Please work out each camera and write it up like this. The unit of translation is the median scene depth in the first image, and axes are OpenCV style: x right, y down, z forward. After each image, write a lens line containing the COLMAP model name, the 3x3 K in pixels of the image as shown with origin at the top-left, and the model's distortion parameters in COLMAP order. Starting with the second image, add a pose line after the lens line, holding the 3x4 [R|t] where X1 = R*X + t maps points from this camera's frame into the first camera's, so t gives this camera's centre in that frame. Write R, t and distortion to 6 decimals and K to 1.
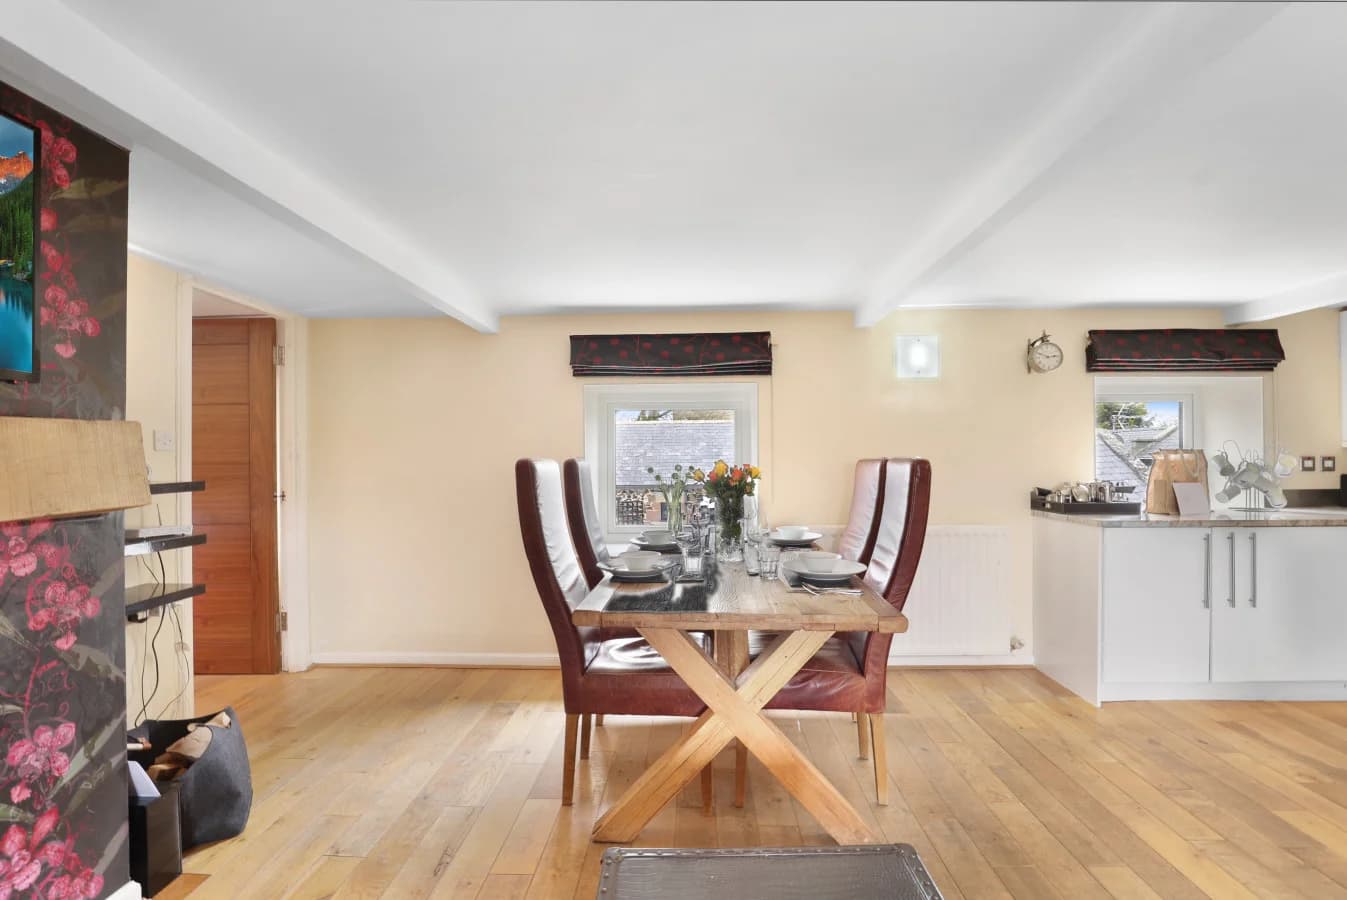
lens RADIAL K [[617.9, 0, 675.1], [0, 617.9, 453.8], [0, 0, 1]] dist [-0.031784, 0.006110]
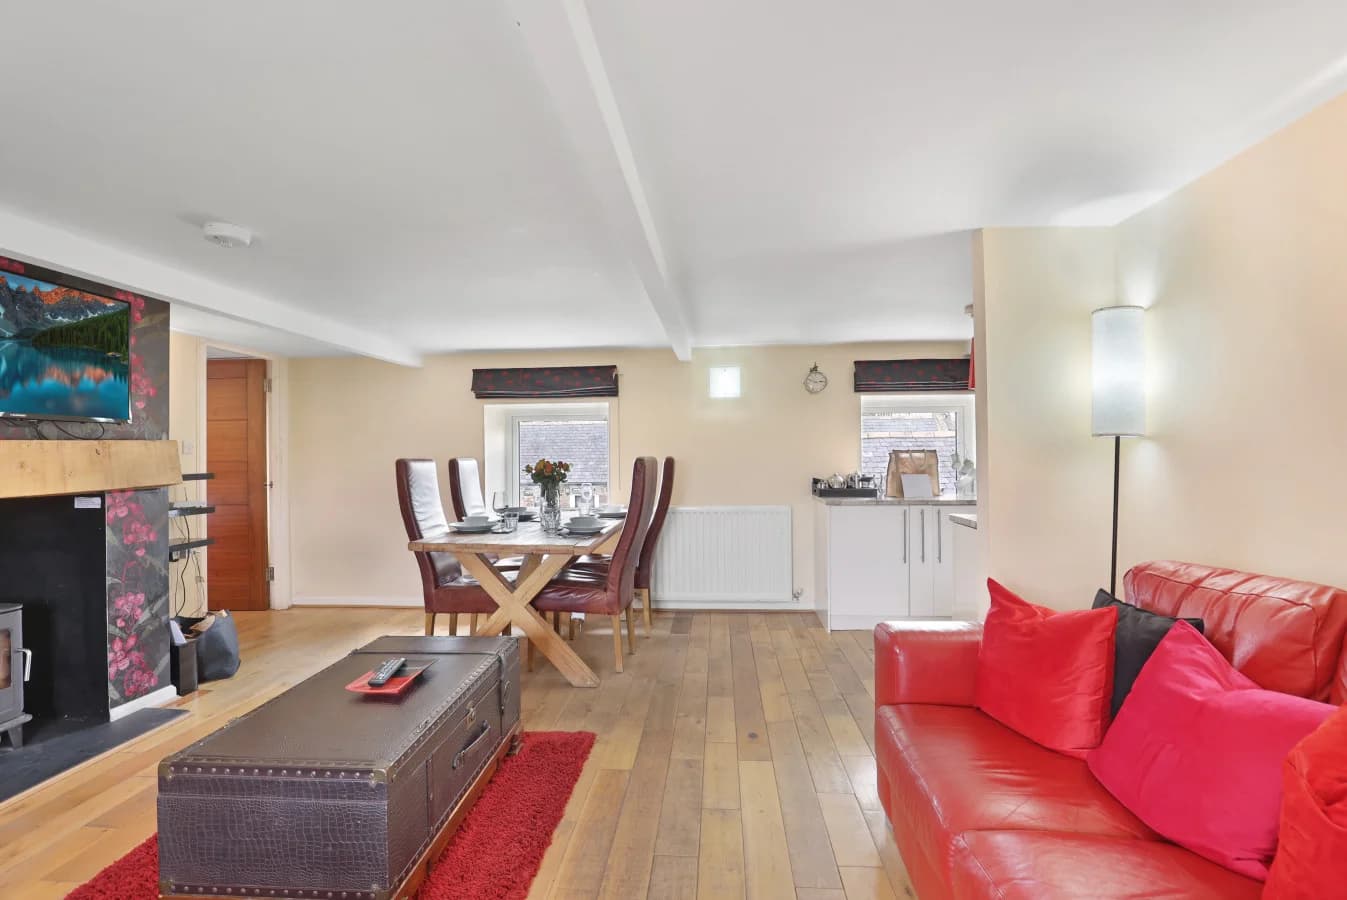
lens RADIAL K [[626.0, 0, 673.5], [0, 626.0, 450.0], [0, 0, 1]] dist [-0.021755, 0.000738]
pose [[0.999397, -0.003333, -0.034570, 0.485131], [0.003260, 0.999992, -0.002144, -0.007753], [0.034577, 0.002030, 0.999400, -0.578581]]
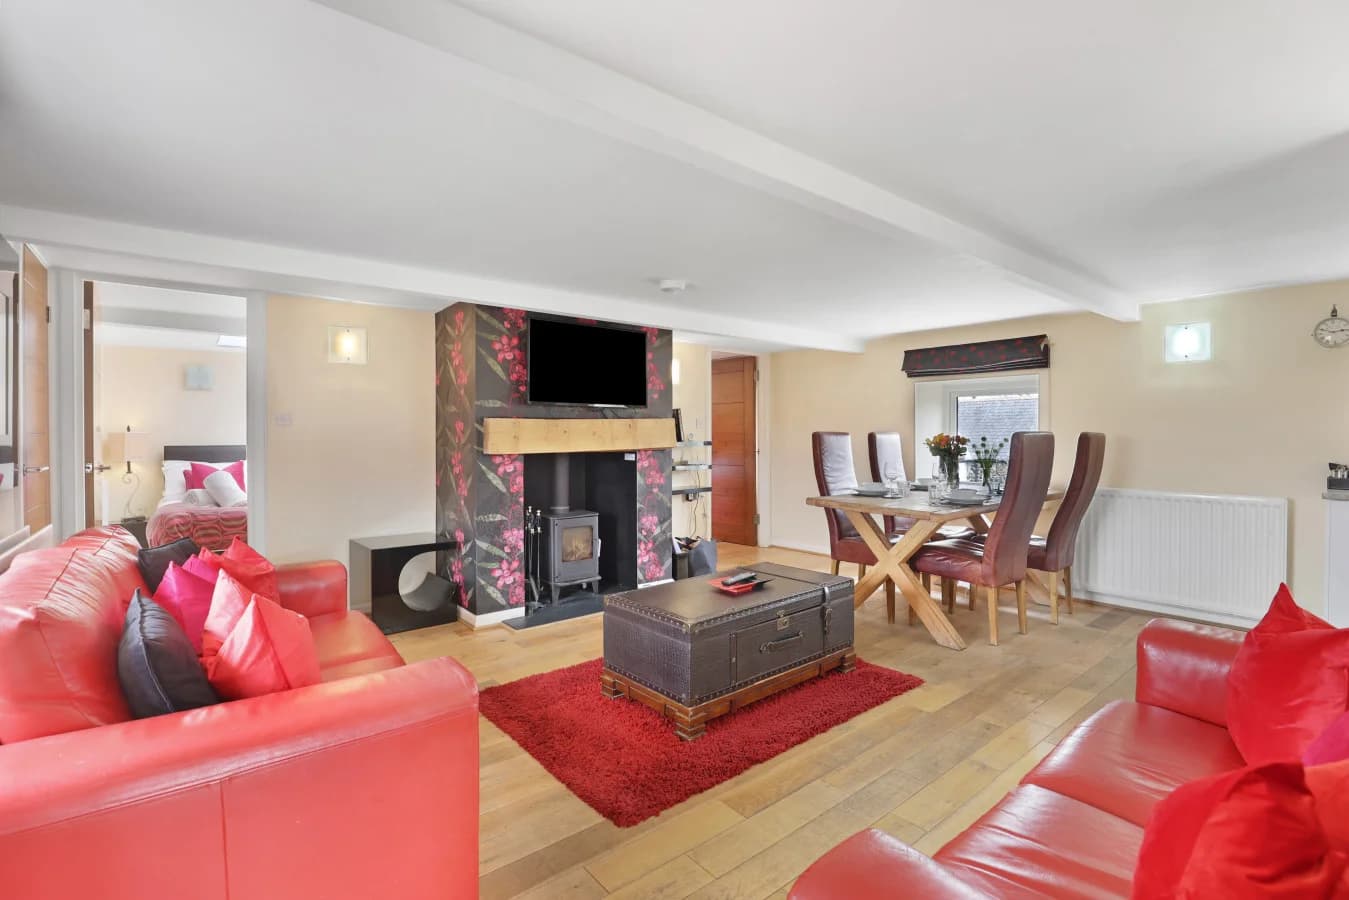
lens RADIAL K [[634.3, 0, 693.4], [0, 634.3, 434.1], [0, 0, 1]] dist [-0.023829, 0.000239]
pose [[0.677767, 0.005965, -0.735252, 0.916087], [0.001214, 0.999957, 0.009233, -0.002986], [0.735276, -0.007150, 0.677730, -0.645870]]
